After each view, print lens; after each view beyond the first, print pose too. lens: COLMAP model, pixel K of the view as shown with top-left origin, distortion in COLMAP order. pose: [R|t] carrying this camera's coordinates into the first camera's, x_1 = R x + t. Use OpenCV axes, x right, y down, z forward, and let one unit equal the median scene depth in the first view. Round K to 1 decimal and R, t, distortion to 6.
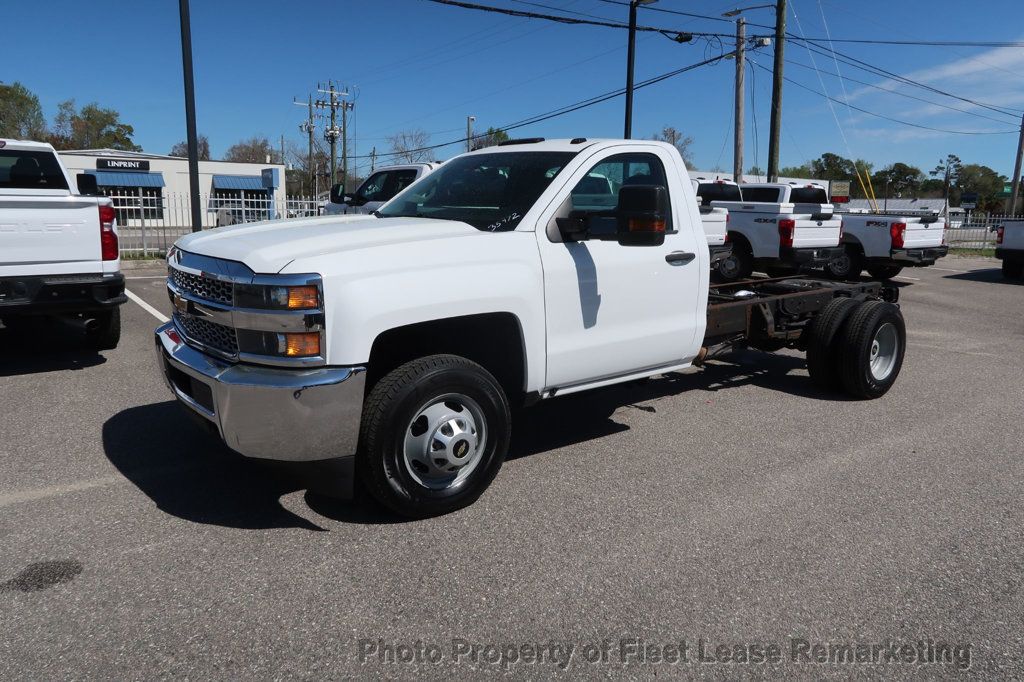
lens RADIAL K [[708.6, 0, 510.8], [0, 708.6, 345.1], [0, 0, 1]] dist [-0.030908, 0.014106]
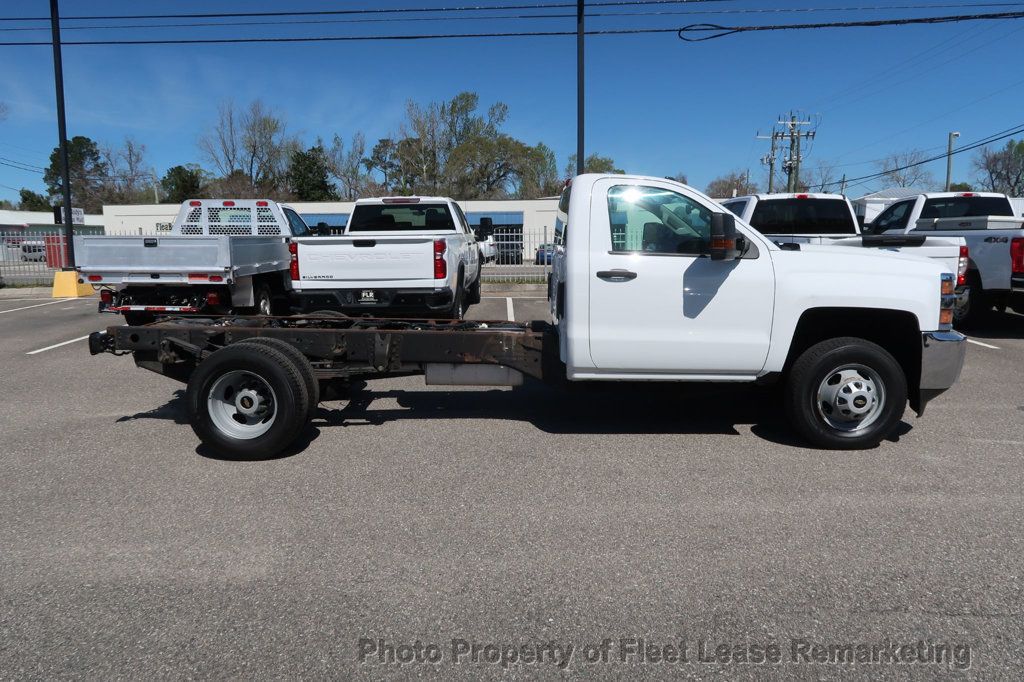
lens RADIAL K [[708.6, 0, 506.8], [0, 708.6, 346.7], [0, 0, 1]] dist [-0.030908, 0.014106]
pose [[0.794170, 0.066620, -0.604032, 0.147361], [-0.092267, 0.995668, -0.011496, 0.007231], [0.600650, 0.064862, 0.796877, -0.020055]]
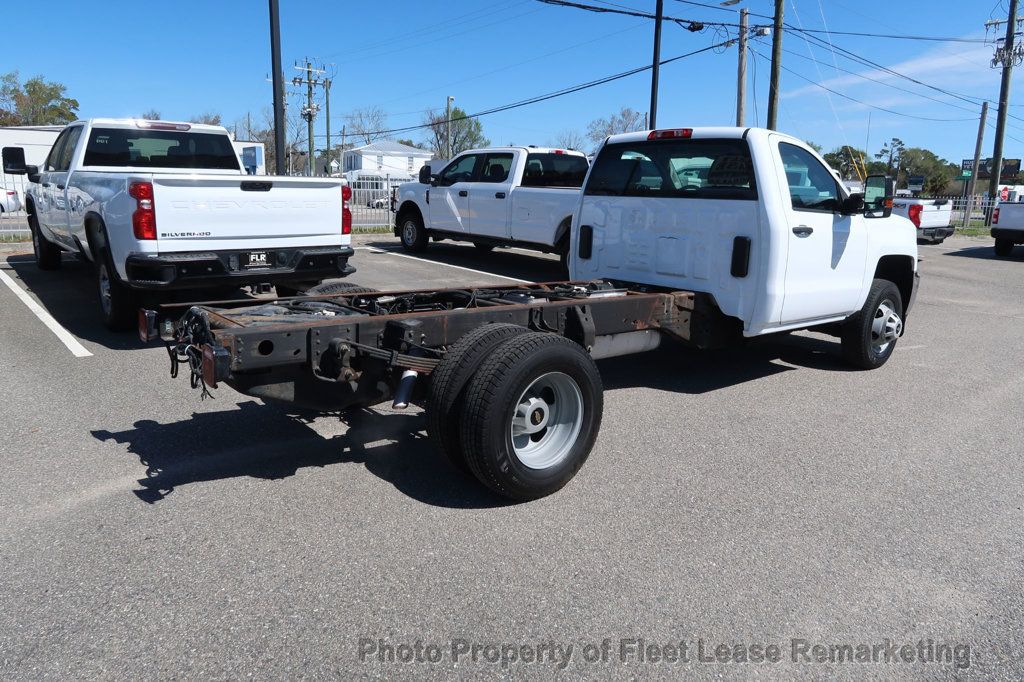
lens RADIAL K [[708.6, 0, 509.8], [0, 708.6, 345.7], [0, 0, 1]] dist [-0.030908, 0.014106]
pose [[0.997807, -0.009001, 0.065571, -0.135445], [0.007145, 0.999569, 0.028491, 0.010001], [-0.065800, -0.027960, 0.997441, -0.056370]]
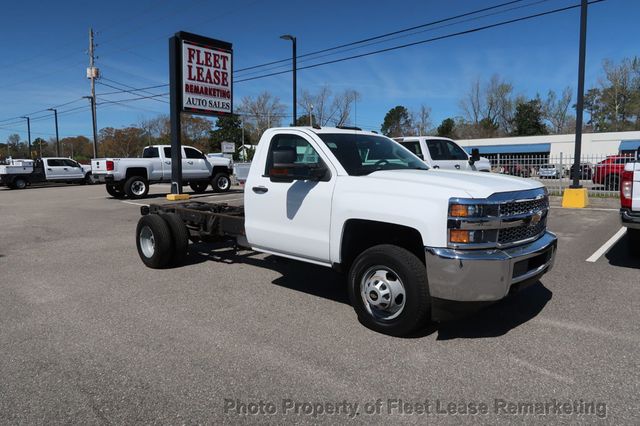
lens RADIAL K [[442.9, 0, 317.5], [0, 442.9, 214.9], [0, 0, 1]] dist [-0.030908, 0.014106]
pose [[0.171660, 0.089951, -0.981041, 0.304741], [-0.168250, 0.983869, 0.060771, -0.036751], [0.970683, 0.154629, 0.184025, 0.218620]]
